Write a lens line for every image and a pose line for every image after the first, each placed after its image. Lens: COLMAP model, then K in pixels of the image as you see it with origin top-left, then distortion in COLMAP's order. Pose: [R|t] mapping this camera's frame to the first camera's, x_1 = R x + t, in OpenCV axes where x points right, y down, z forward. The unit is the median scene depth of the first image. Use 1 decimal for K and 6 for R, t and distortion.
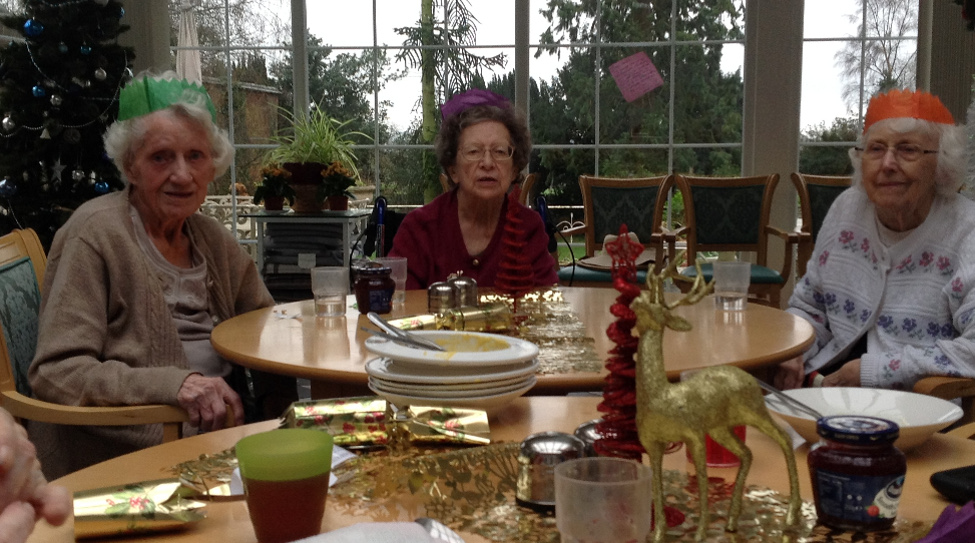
lens RADIAL K [[1219.7, 0, 488.1], [0, 1219.7, 271.9], [0, 0, 1]] dist [0.158392, 0.000000]
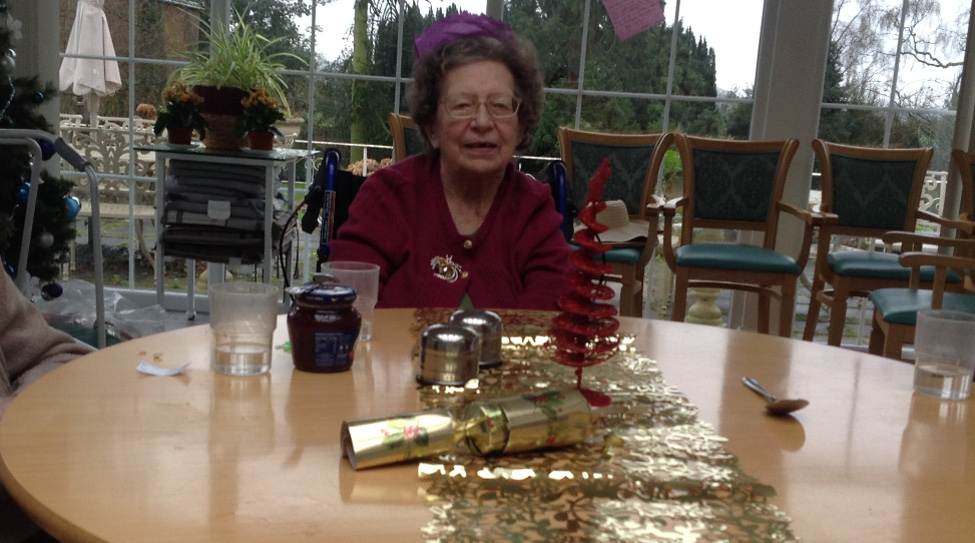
lens RADIAL K [[1219.7, 0, 486.1], [0, 1219.7, 301.5], [0, 0, 1]] dist [0.158392, 0.000000]
pose [[0.996236, 0.055752, 0.066369, -0.022769], [-0.060406, 0.995693, 0.070326, -0.016598], [-0.062162, -0.074070, 0.995314, 0.175575]]
